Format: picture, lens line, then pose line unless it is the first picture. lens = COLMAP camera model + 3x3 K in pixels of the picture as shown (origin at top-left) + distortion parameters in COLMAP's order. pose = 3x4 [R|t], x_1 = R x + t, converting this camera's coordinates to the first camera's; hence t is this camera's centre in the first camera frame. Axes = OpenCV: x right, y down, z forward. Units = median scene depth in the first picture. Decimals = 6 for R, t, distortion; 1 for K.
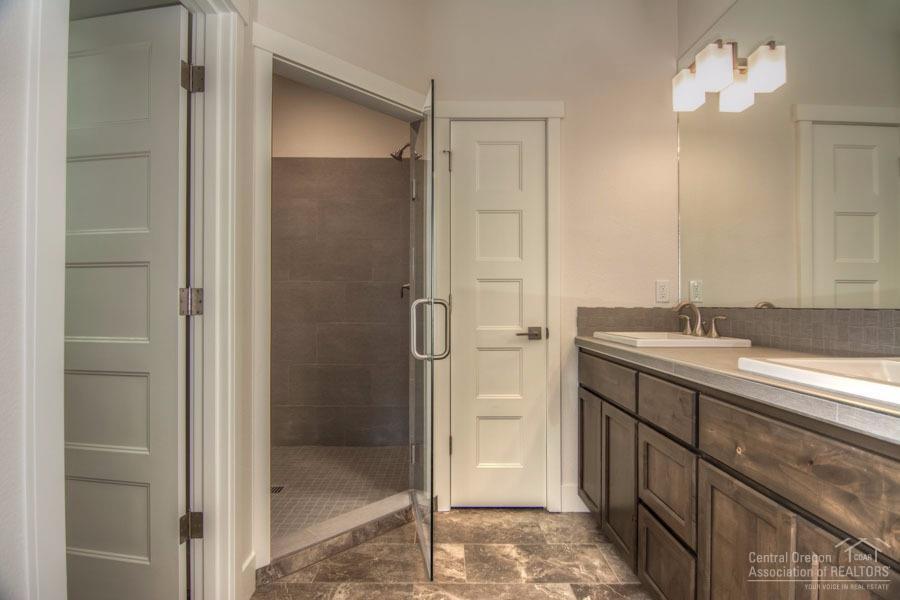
lens RADIAL K [[484.9, 0, 450.6], [0, 484.9, 302.8], [0, 0, 1]] dist [0.005798, 0.000655]
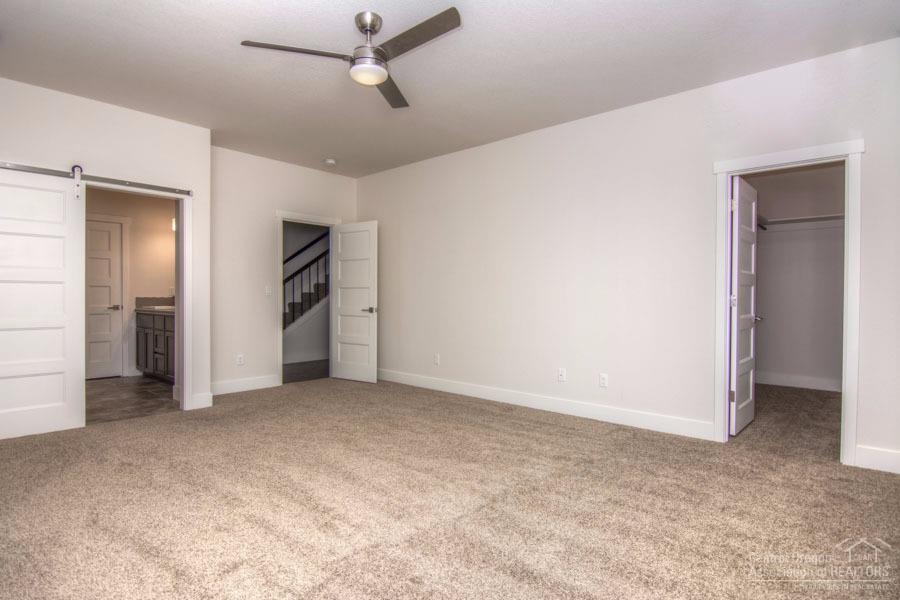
lens RADIAL K [[484.9, 0, 454.1], [0, 484.9, 299.7], [0, 0, 1]] dist [0.005798, 0.000655]
pose [[0.686917, -0.005950, 0.726712, -0.475783], [-0.017825, 0.999528, 0.025032, -0.075617], [-0.726517, -0.030149, 0.686486, -2.089357]]
